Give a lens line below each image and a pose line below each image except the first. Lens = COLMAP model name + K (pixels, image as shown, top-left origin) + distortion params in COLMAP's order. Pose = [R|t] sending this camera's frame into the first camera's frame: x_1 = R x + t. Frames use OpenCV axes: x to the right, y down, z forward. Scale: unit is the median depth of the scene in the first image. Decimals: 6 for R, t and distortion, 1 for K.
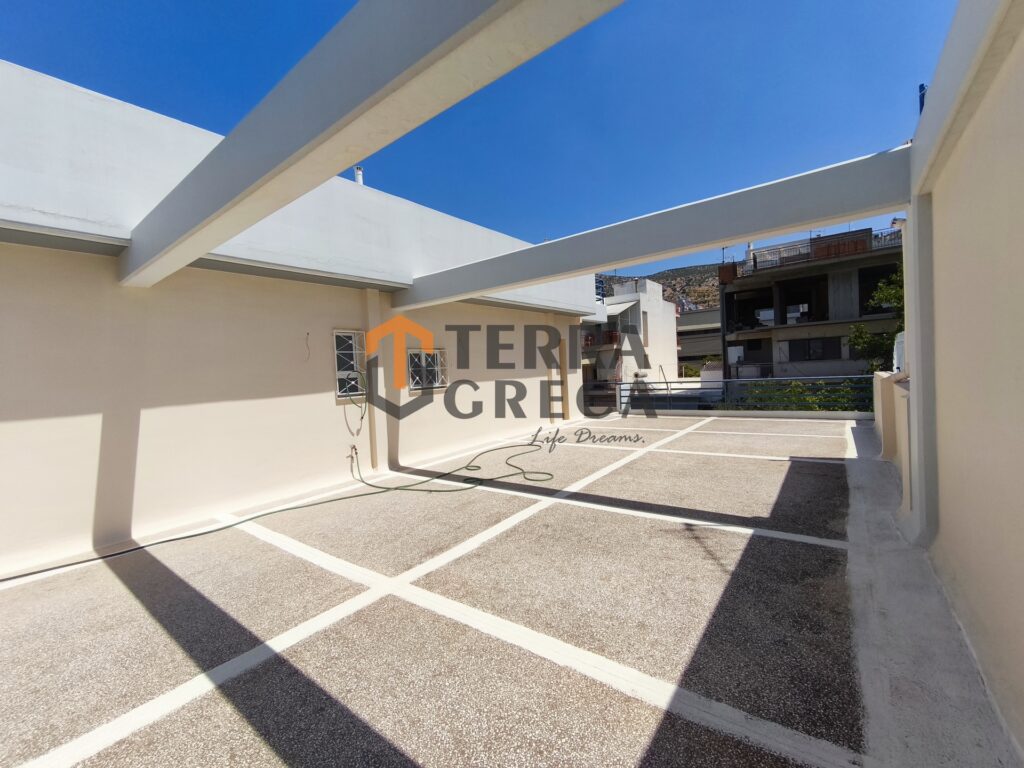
lens RADIAL K [[427.3, 0, 509.4], [0, 427.3, 383.9], [0, 0, 1]] dist [-0.000072, -0.000507]
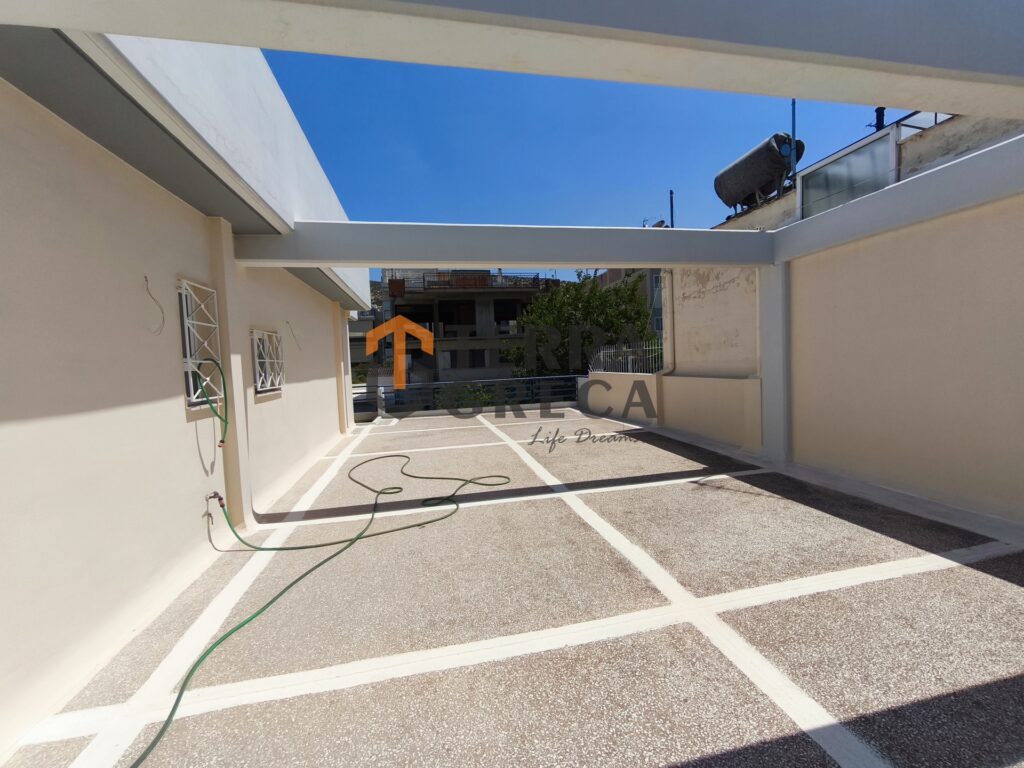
lens RADIAL K [[426.1, 0, 509.0], [0, 426.1, 383.7], [0, 0, 1]] dist [-0.003732, 0.000195]
pose [[0.653826, -0.013493, 0.756525, -0.872958], [0.030797, 0.999487, -0.008790, 0.032096], [-0.756018, 0.029046, 0.653906, 0.569569]]
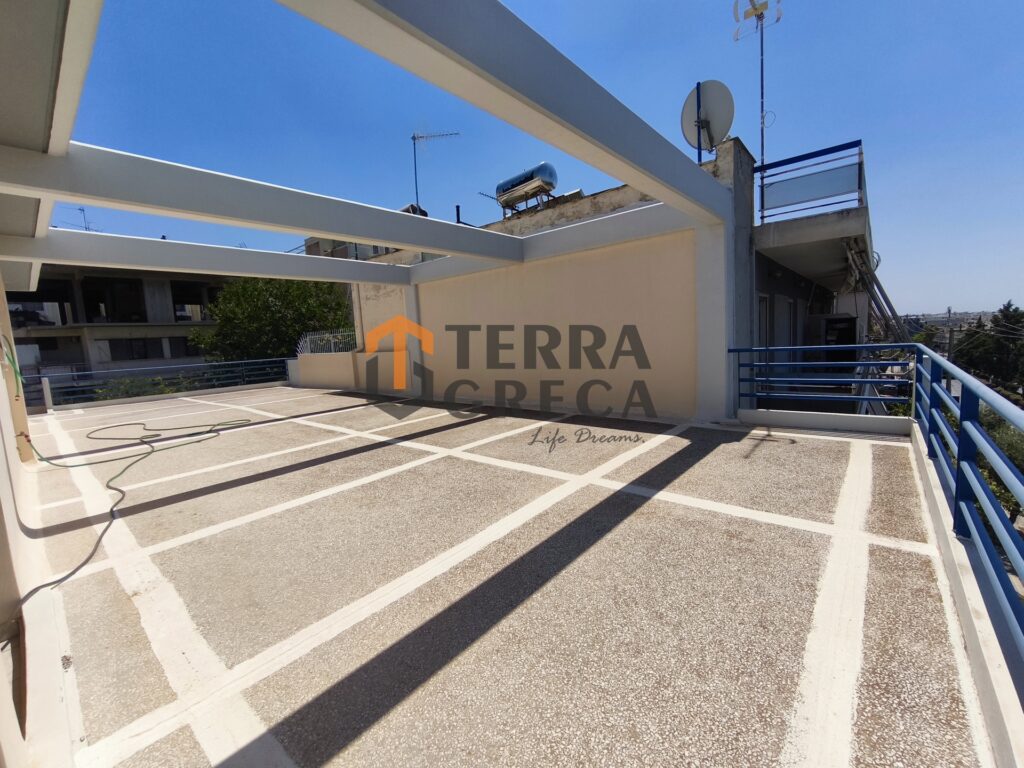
lens RADIAL K [[431.1, 0, 510.1], [0, 431.1, 385.8], [0, 0, 1]] dist [-0.003149, 0.000015]
pose [[0.056122, -0.062297, 0.996478, -1.776467], [0.082243, 0.994948, 0.057570, 0.147505], [-0.995031, 0.078722, 0.060962, 0.117532]]
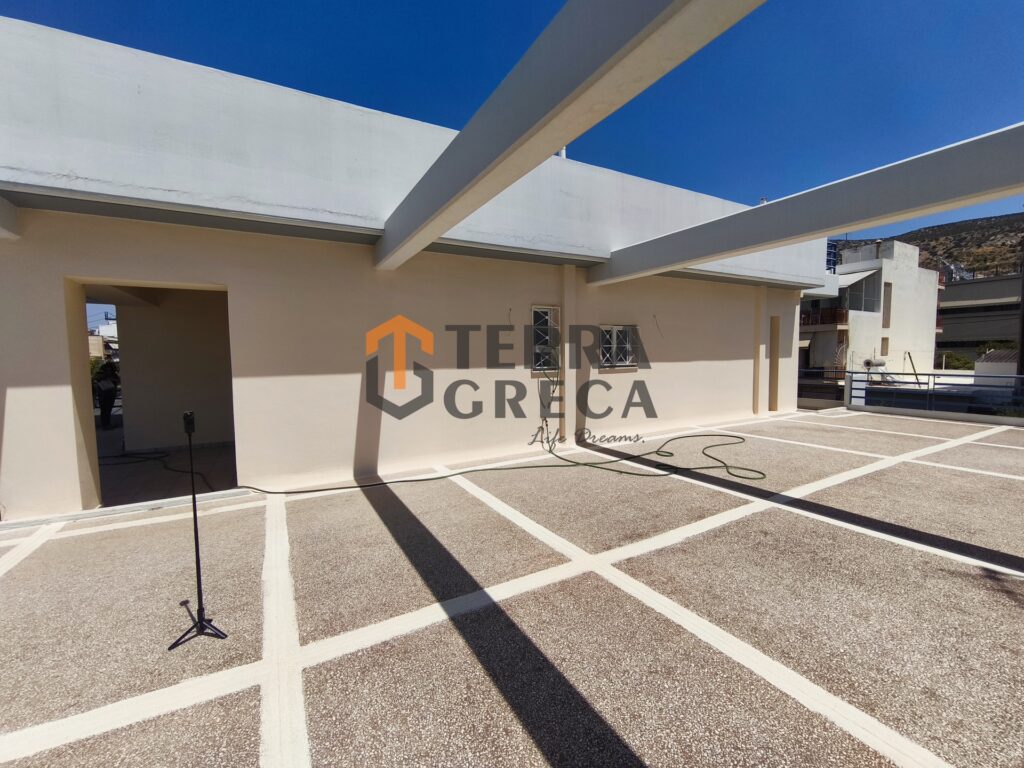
lens RADIAL K [[426.1, 0, 509.0], [0, 426.1, 383.7], [0, 0, 1]] dist [-0.003732, 0.000195]
pose [[0.918997, 0.067137, -0.388507, -0.076461], [-0.046935, 0.997017, 0.061270, 0.003731], [0.391462, -0.038072, 0.919406, 0.022083]]
